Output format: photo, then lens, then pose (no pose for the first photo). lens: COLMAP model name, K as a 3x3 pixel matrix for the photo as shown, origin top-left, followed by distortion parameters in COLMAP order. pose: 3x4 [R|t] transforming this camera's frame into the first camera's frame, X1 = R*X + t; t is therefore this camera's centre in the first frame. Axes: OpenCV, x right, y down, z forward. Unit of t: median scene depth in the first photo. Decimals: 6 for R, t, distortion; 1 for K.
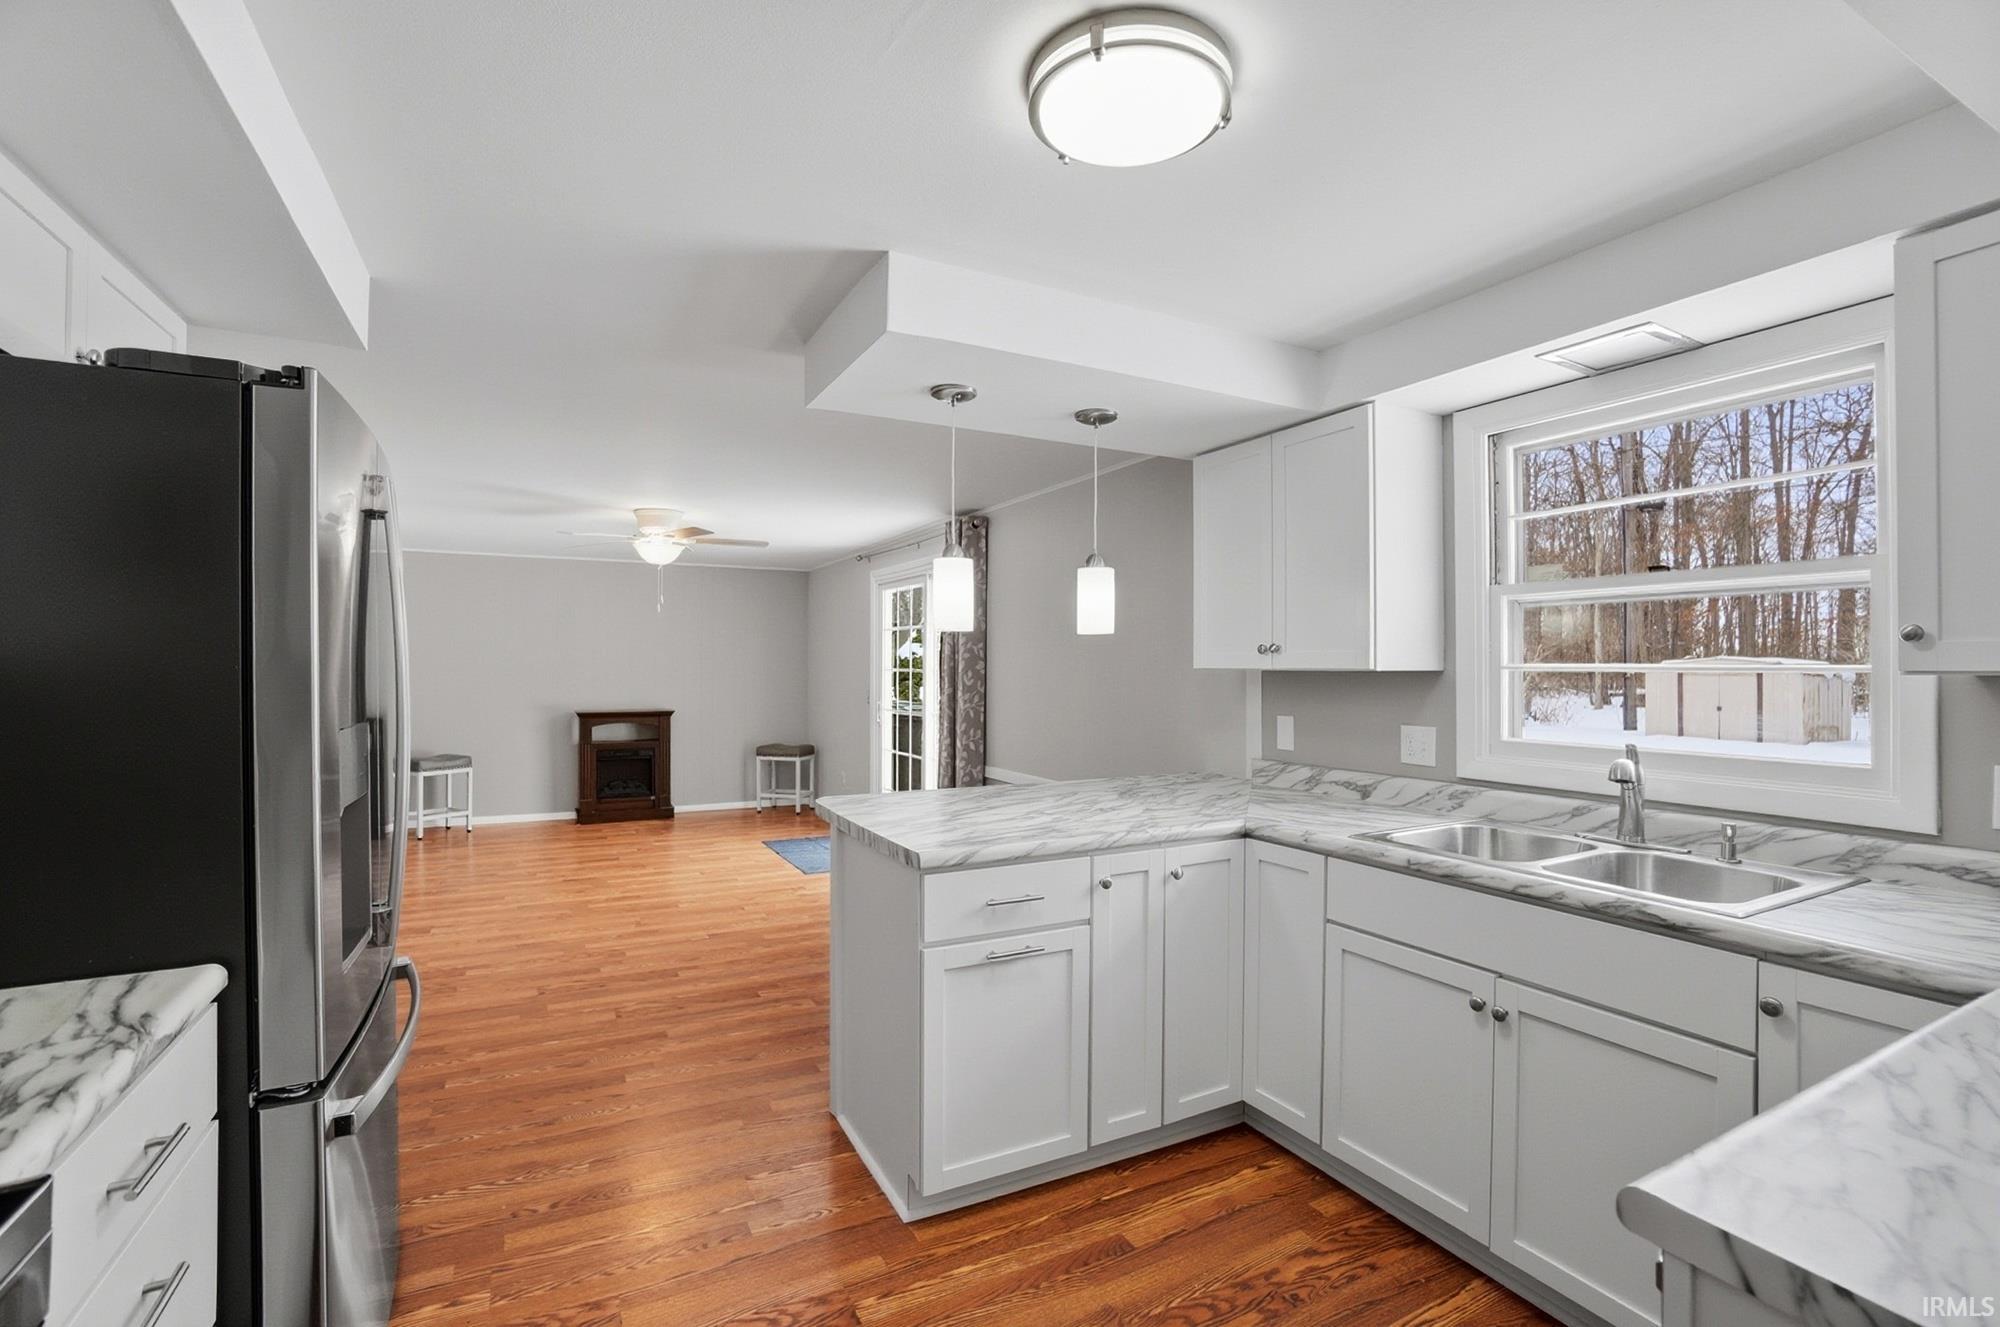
lens RADIAL K [[886.7, 0, 990.0], [0, 886.7, 664.2], [0, 0, 1]] dist [-0.037933, 0.004405]
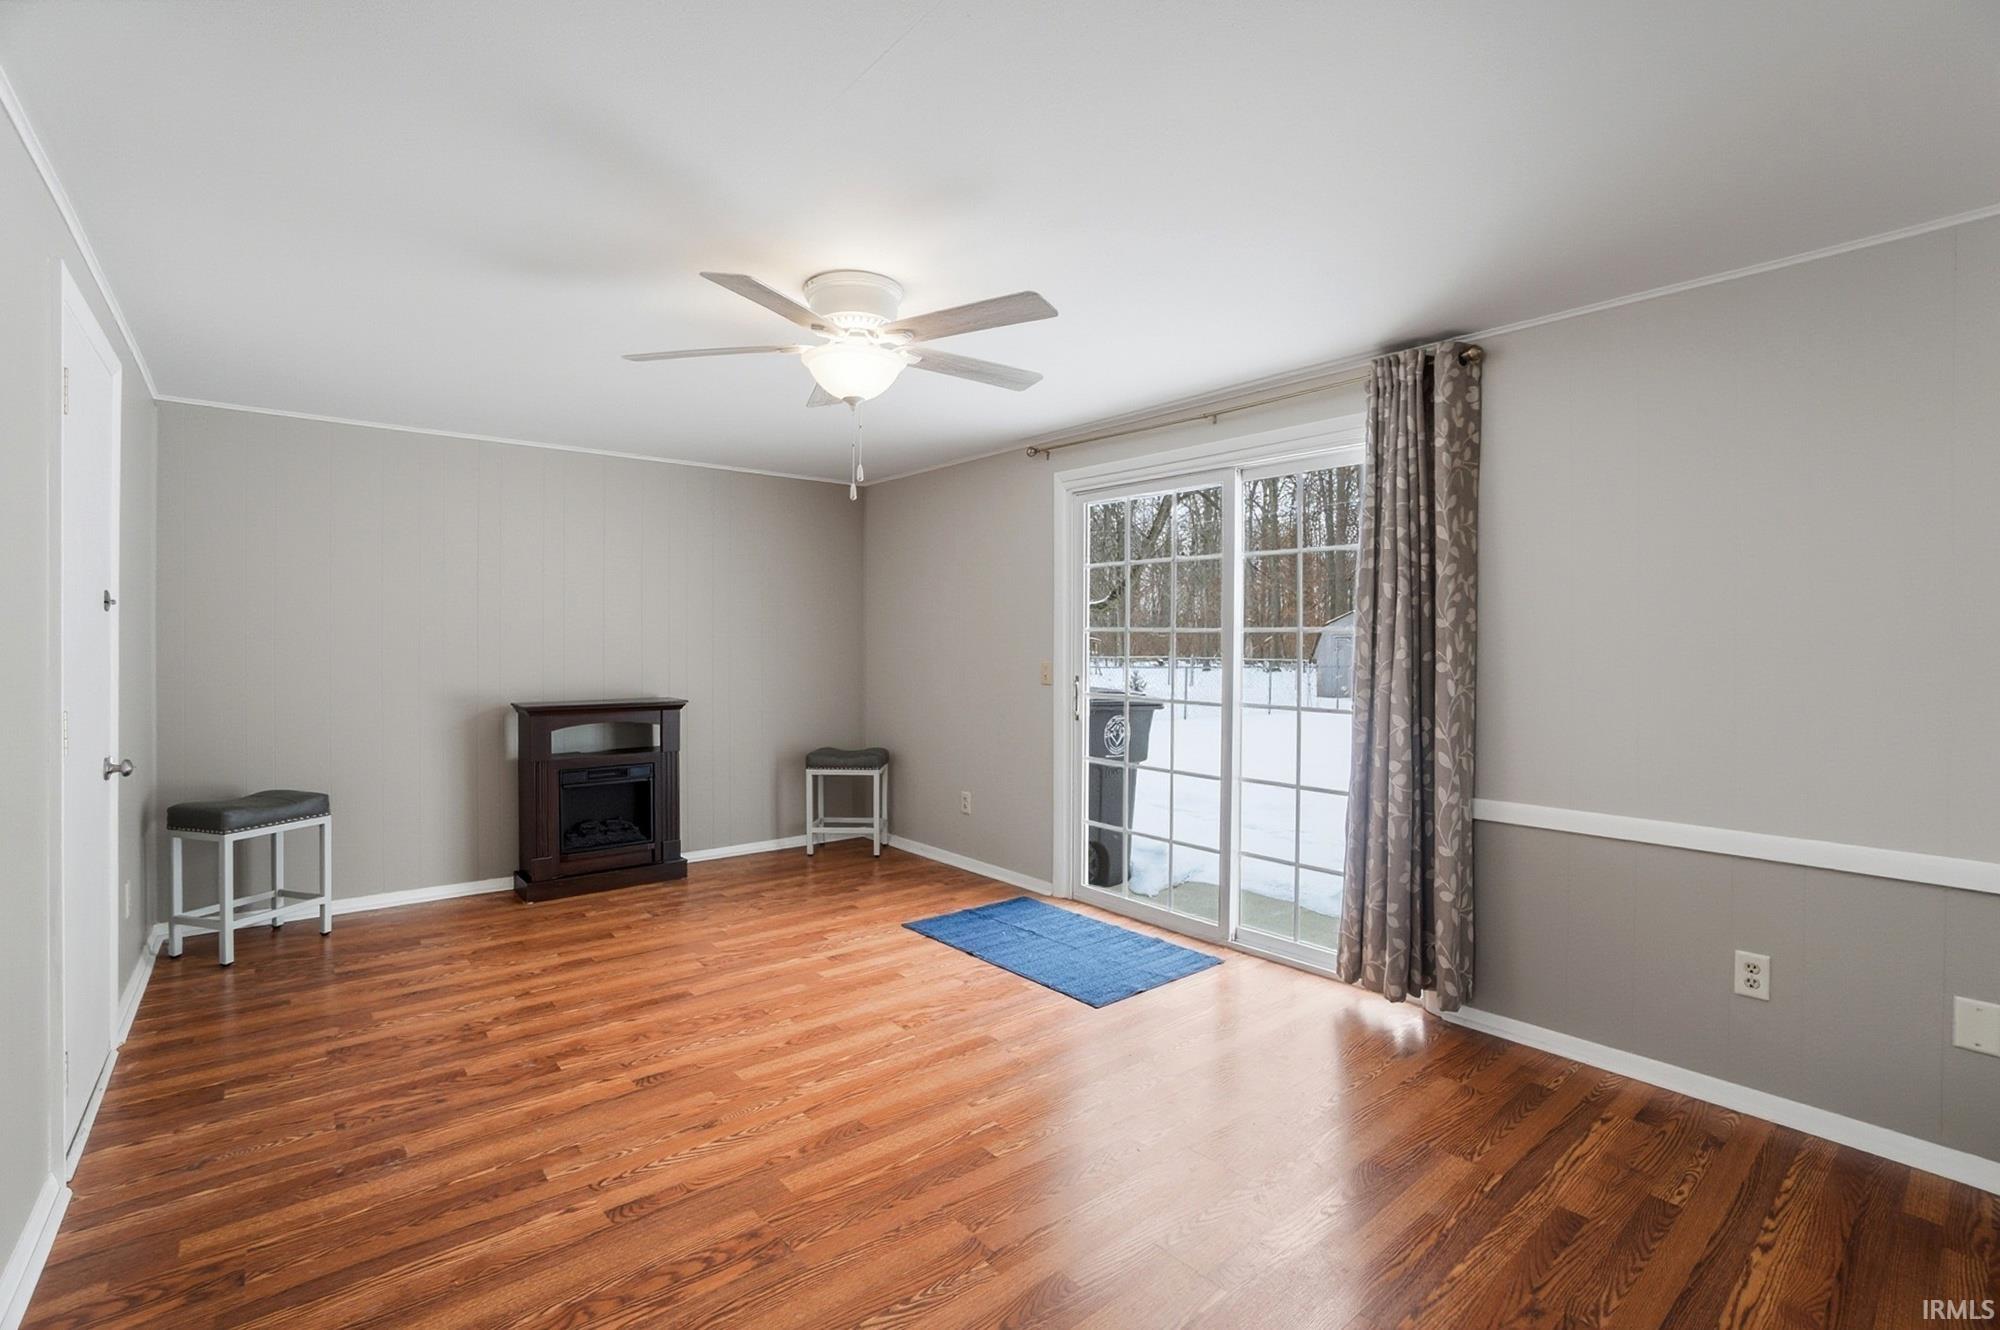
lens RADIAL K [[886.7, 0, 996.7], [0, 886.7, 663.4], [0, 0, 1]] dist [-0.037933, 0.004405]
pose [[0.972207, -0.002995, 0.234103, -0.297102], [-0.001701, 0.999801, 0.019855, 0.015488], [-0.234116, -0.019702, 0.972009, 0.370282]]
